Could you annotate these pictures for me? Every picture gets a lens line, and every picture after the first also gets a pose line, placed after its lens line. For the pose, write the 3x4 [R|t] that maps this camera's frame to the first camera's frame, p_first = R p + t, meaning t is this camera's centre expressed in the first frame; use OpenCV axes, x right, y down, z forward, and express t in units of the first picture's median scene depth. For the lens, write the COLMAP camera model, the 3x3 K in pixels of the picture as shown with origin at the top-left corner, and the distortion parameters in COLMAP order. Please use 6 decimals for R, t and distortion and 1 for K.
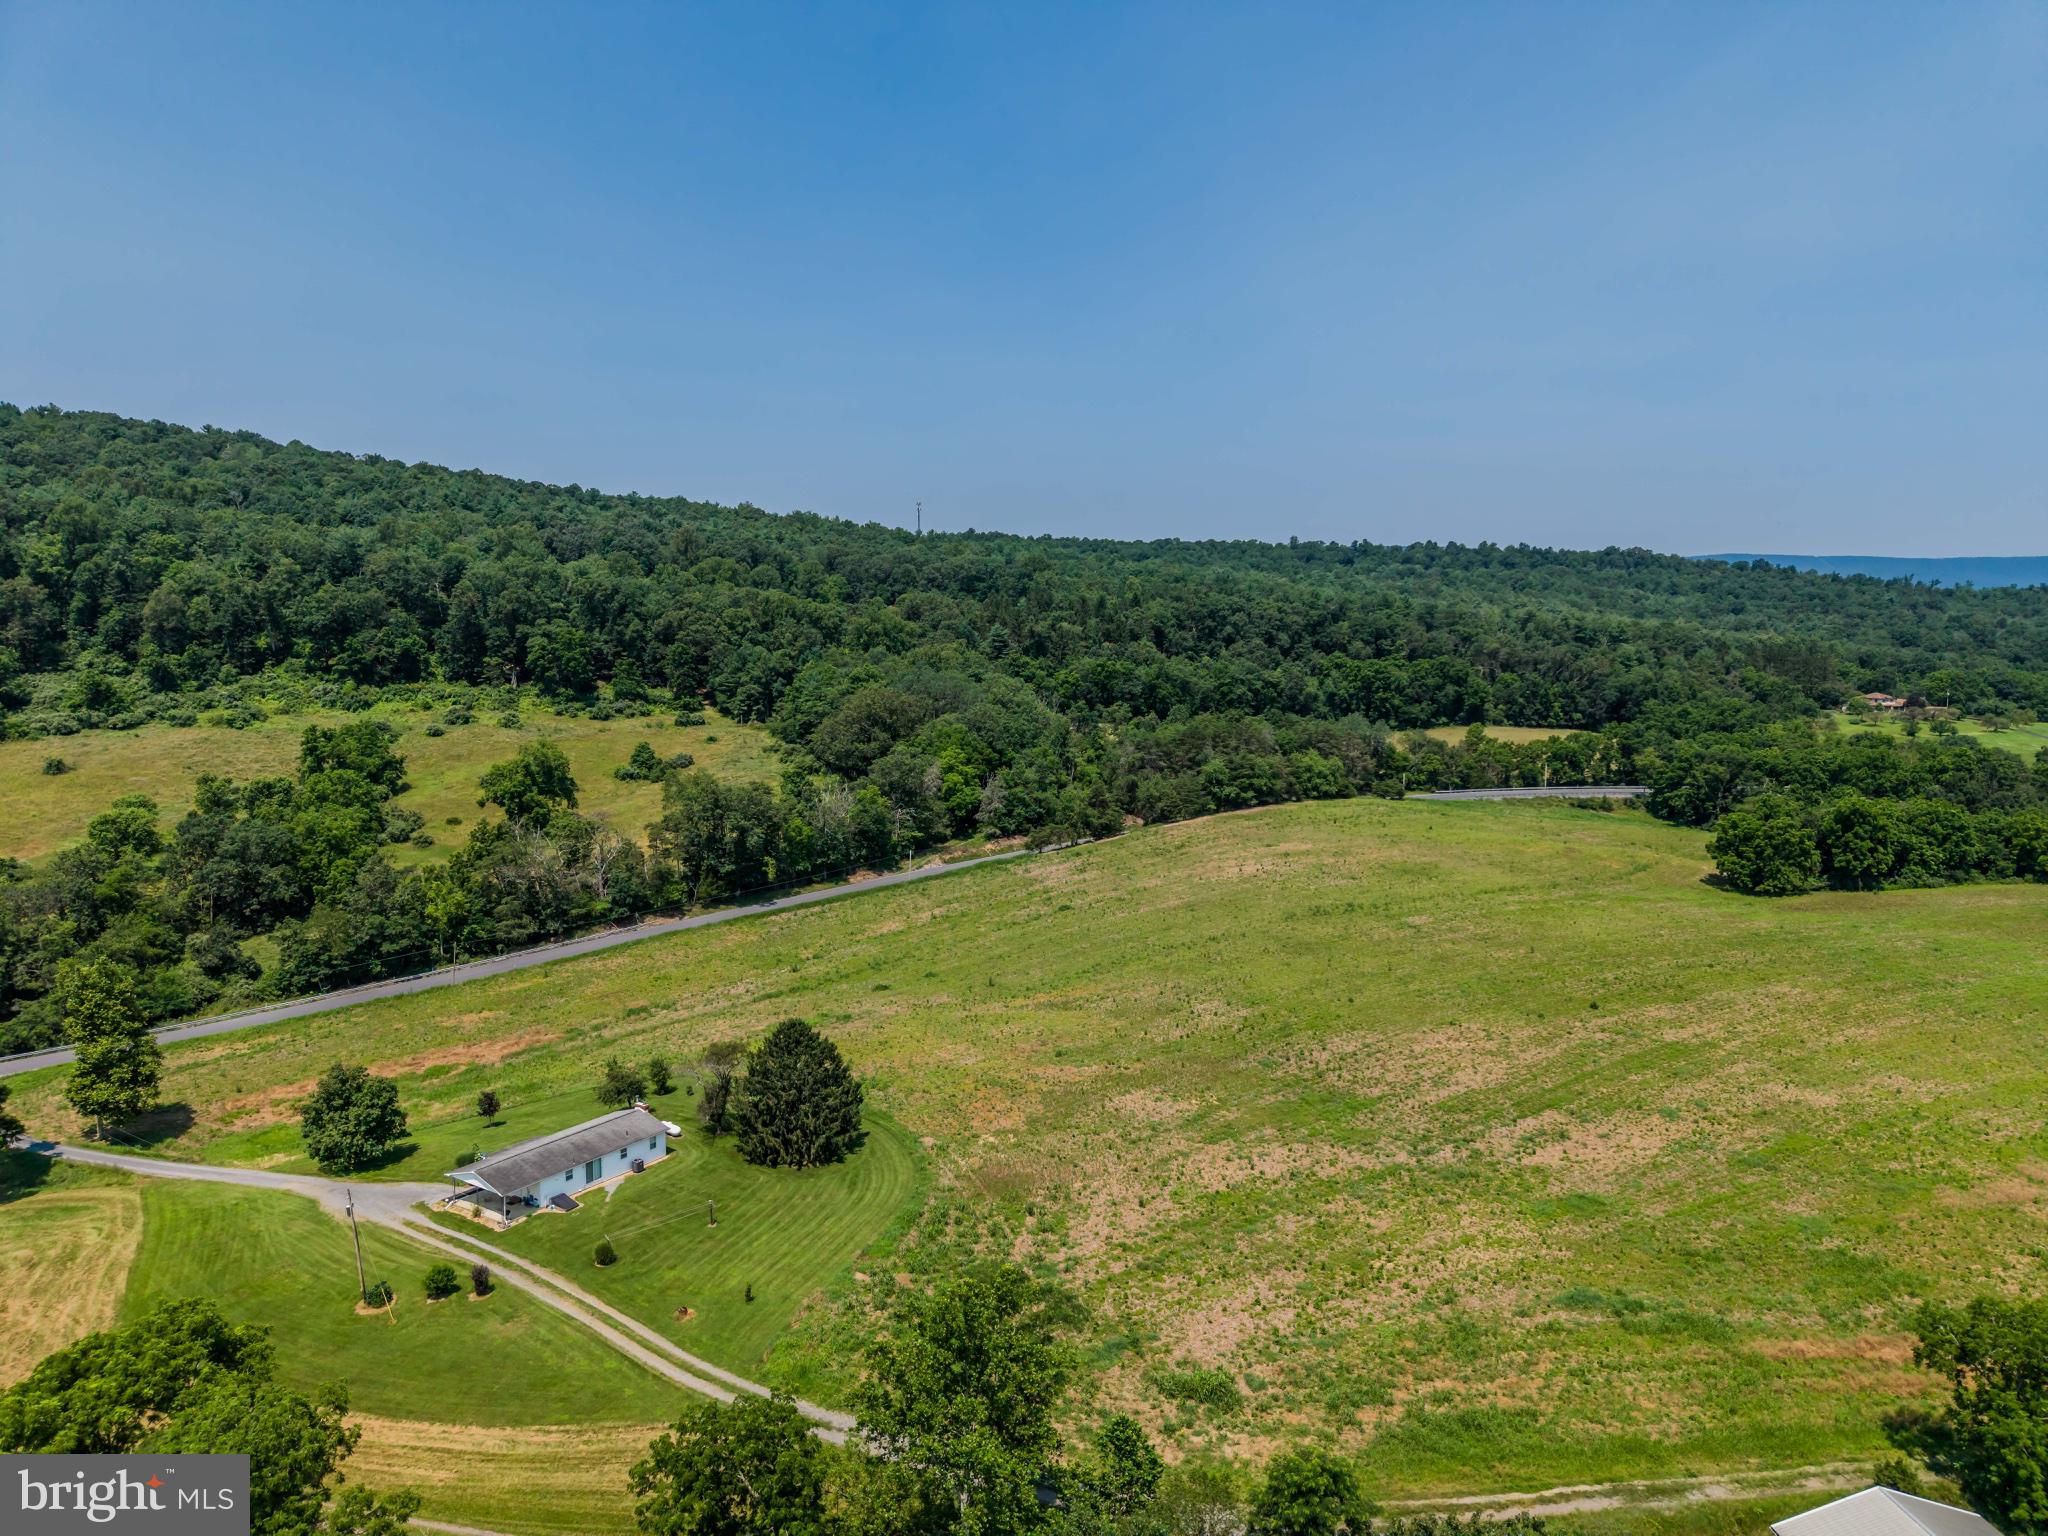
lens RADIAL K [[1365.0, 0, 1018.6], [0, 1365.0, 760.8], [0, 0, 1]] dist [0.050171, -0.063460]
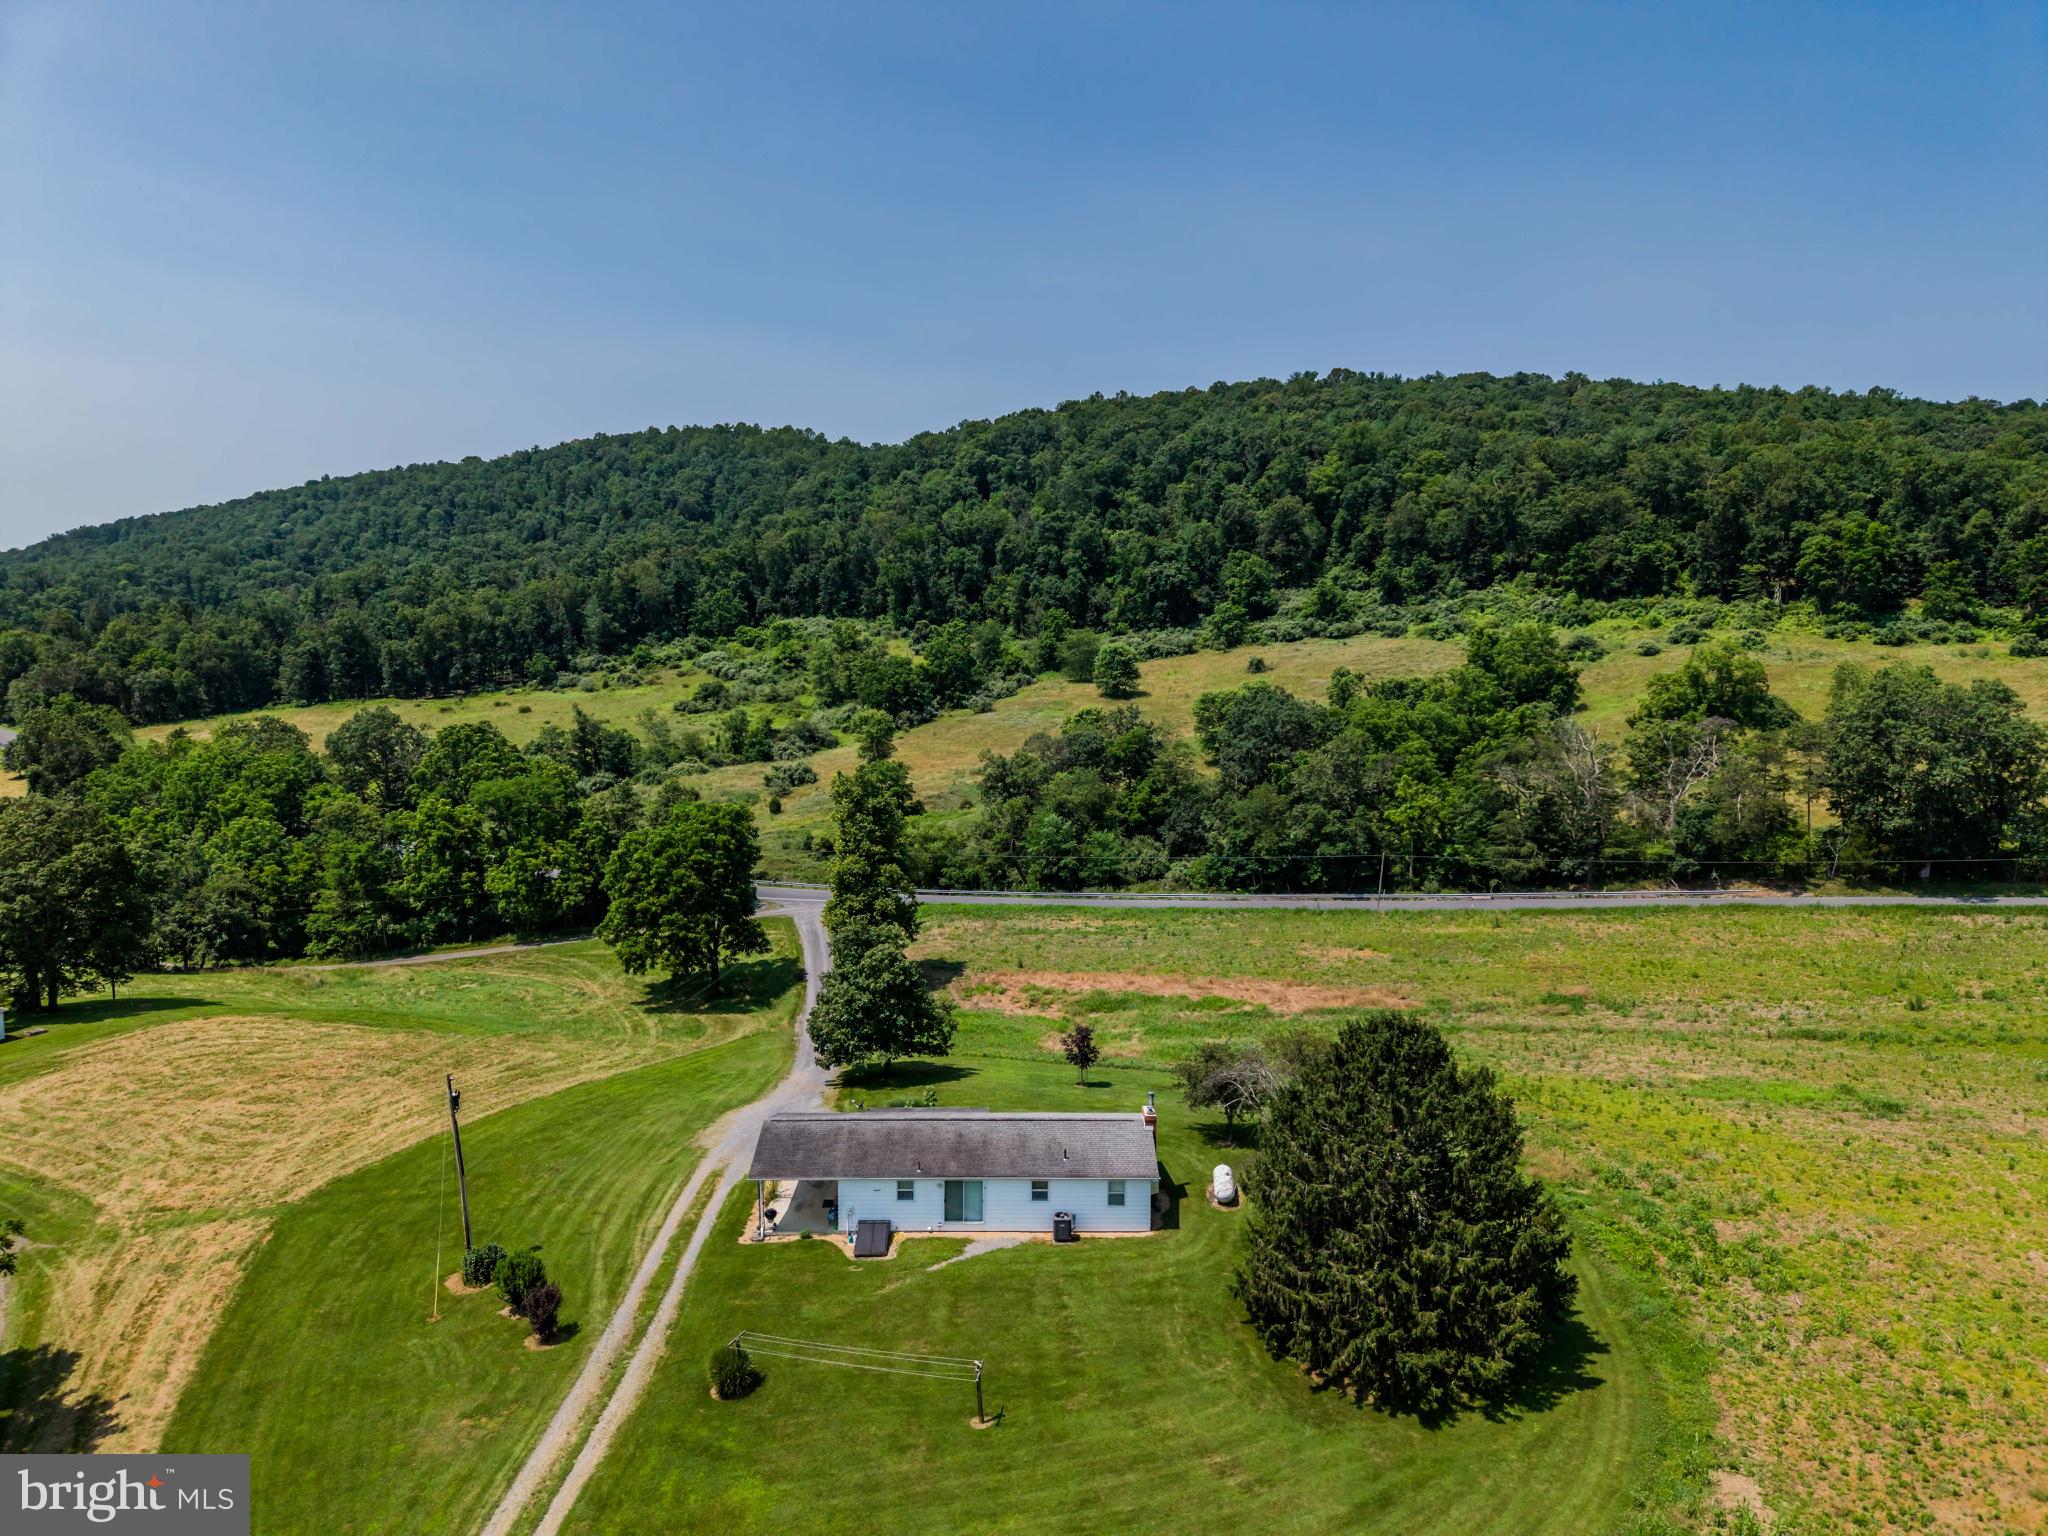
lens RADIAL K [[1365.0, 0, 1022.0], [0, 1365.0, 767.2], [0, 0, 1]] dist [0.050171, -0.063460]
pose [[0.563339, 0.087632, -0.821566, 0.032679], [-0.084594, 0.995251, 0.048153, 0.037048], [0.821884, 0.042373, 0.568077, 0.235098]]
